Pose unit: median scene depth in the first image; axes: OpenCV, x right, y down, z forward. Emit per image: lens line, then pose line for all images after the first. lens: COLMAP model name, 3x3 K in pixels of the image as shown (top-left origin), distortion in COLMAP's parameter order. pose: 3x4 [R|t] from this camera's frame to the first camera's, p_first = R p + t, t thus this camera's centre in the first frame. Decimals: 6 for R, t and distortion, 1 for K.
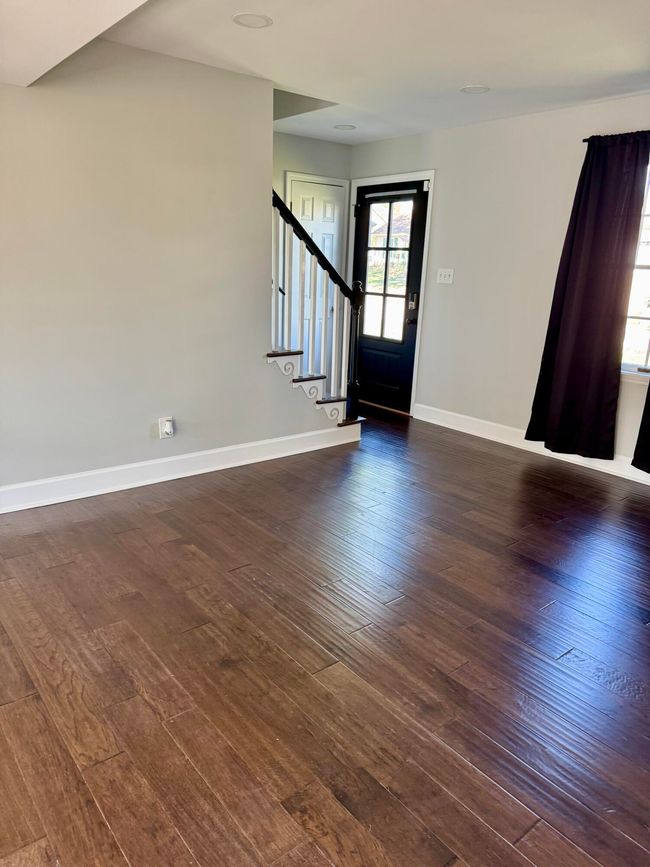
lens RADIAL K [[599.6, 0, 323.2], [0, 599.6, 449.7], [0, 0, 1]] dist [0.020315, 0.000992]
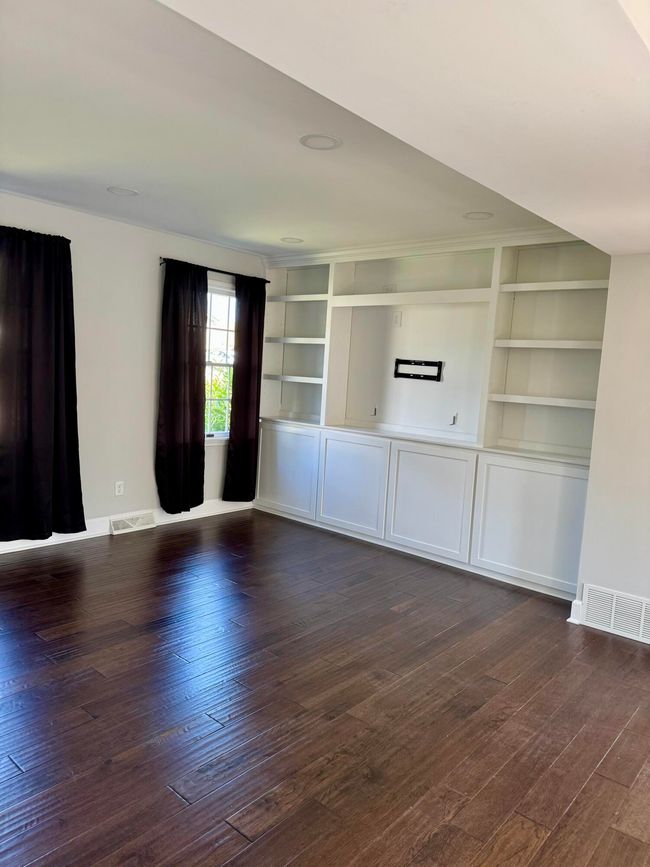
lens RADIAL K [[599.6, 0, 330.4], [0, 599.6, 435.4], [0, 0, 1]] dist [0.020315, 0.000992]
pose [[-0.152349, -0.164241, 0.974584, -1.282021], [0.238492, 0.950845, 0.197522, -0.499400], [-0.959120, 0.262523, -0.105690, 1.264170]]
